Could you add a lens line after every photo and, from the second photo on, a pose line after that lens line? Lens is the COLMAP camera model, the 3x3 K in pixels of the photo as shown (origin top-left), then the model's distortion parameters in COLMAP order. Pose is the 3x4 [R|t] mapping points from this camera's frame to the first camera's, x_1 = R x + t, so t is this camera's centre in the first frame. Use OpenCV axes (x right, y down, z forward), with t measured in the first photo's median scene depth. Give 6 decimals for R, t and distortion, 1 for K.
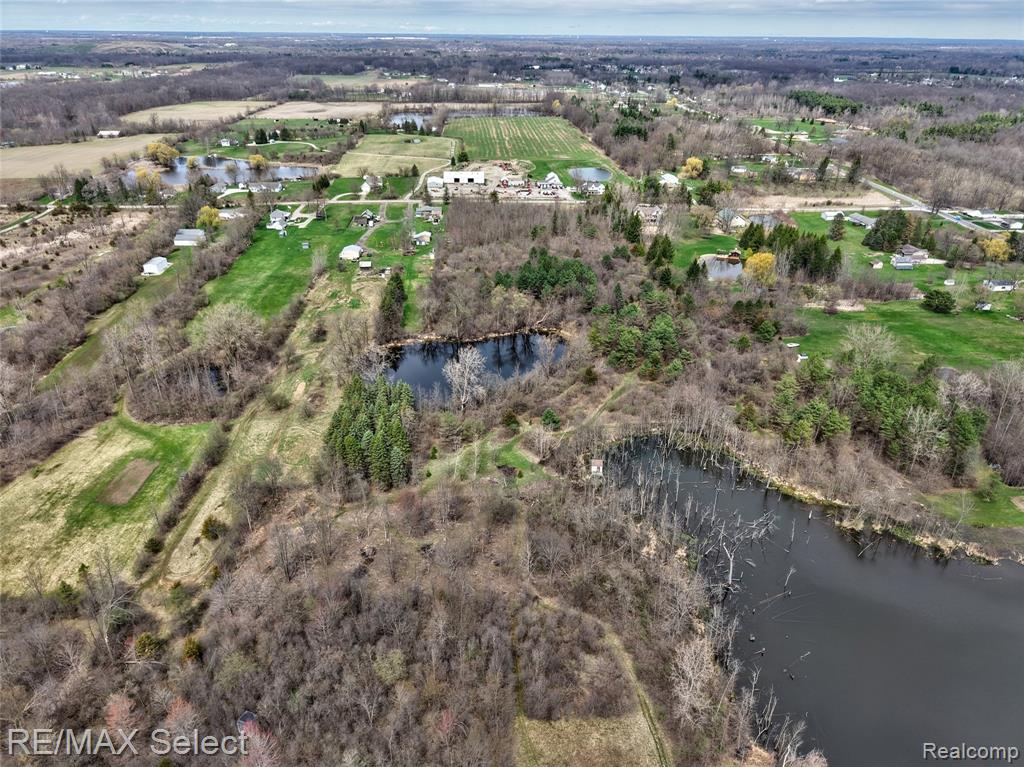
lens RADIAL K [[692.3, 0, 512.0], [0, 692.3, 383.5], [0, 0, 1]] dist [0.006748, -0.004024]
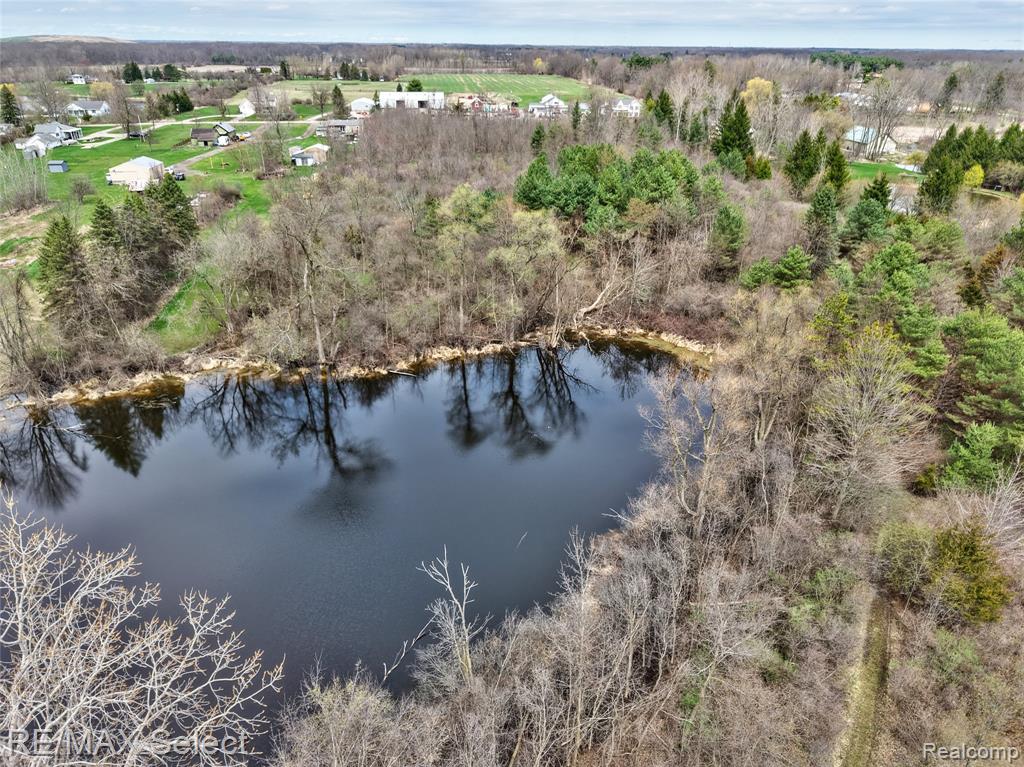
lens RADIAL K [[692.3, 0, 512.0], [0, 692.3, 383.5], [0, 0, 1]] dist [0.006748, -0.004024]
pose [[0.999246, -0.016938, 0.034949, -0.009081], [0.017448, 0.999745, -0.014351, -0.051227], [-0.034697, 0.014950, 0.999286, 0.689490]]
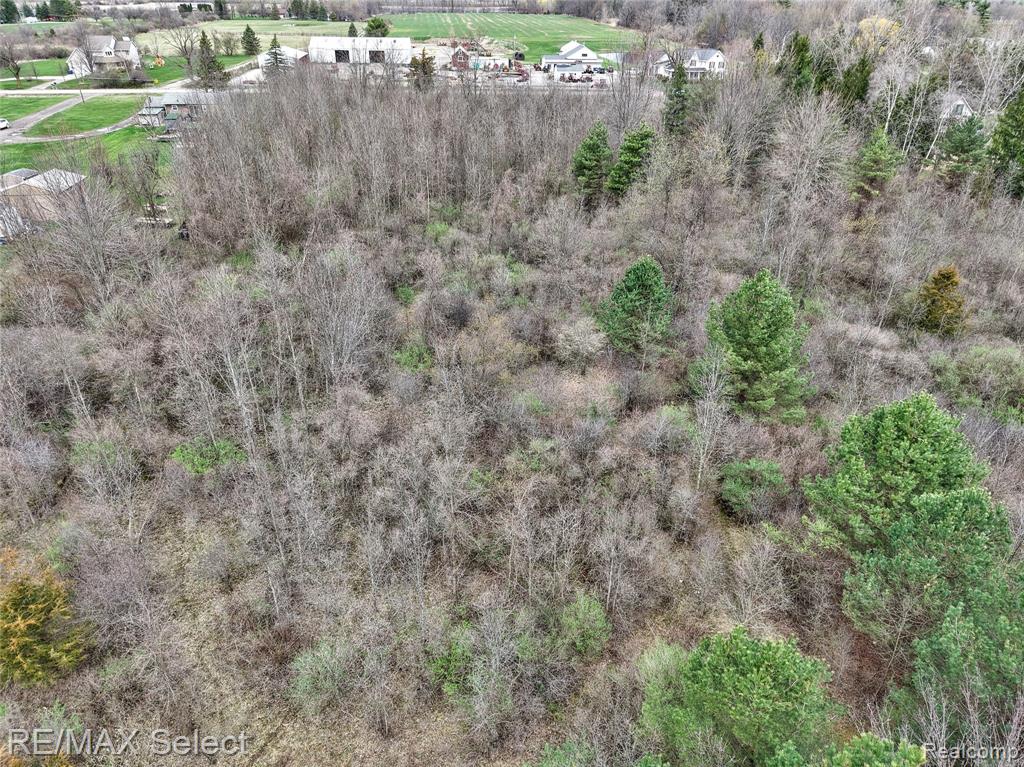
lens RADIAL K [[692.3, 0, 512.0], [0, 692.3, 383.5], [0, 0, 1]] dist [0.006748, -0.004024]
pose [[0.999129, -0.019035, 0.037126, 0.000914], [0.017043, 0.998436, 0.053246, -0.223667], [-0.038081, -0.052567, 0.997891, 1.077034]]
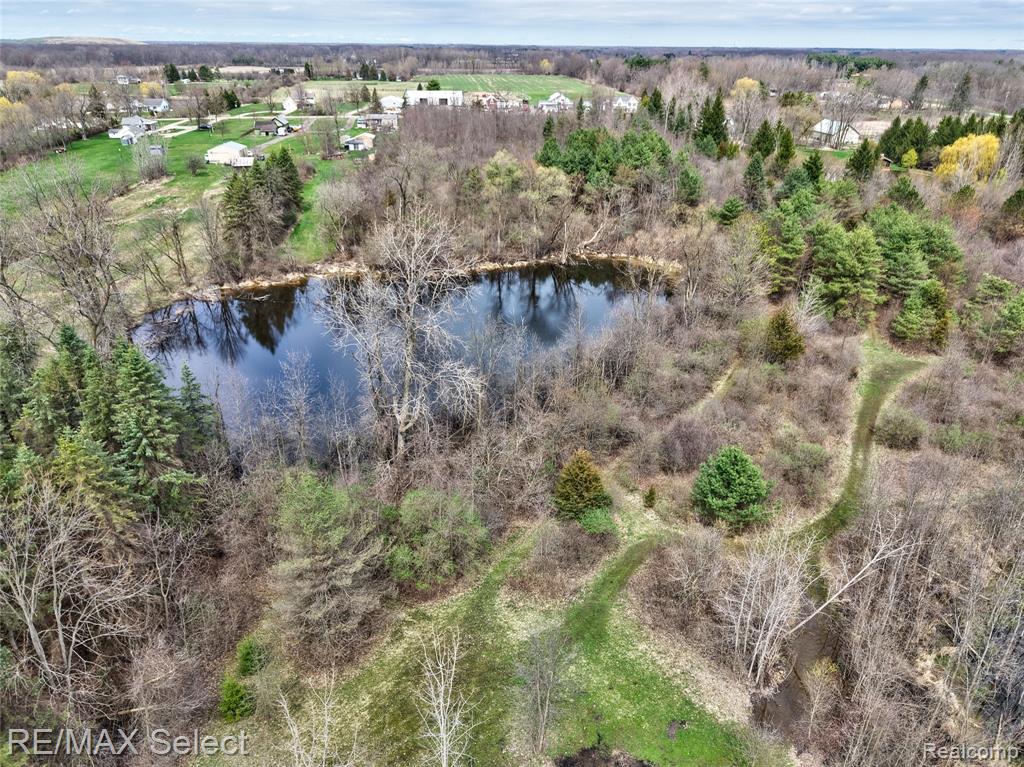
lens RADIAL K [[692.3, 0, 512.0], [0, 692.3, 383.5], [0, 0, 1]] dist [0.006748, -0.004024]
pose [[0.999492, -0.014924, 0.028155, -0.026061], [0.015348, 0.999771, -0.014894, 0.011346], [-0.027926, 0.015318, 0.999493, 0.554143]]
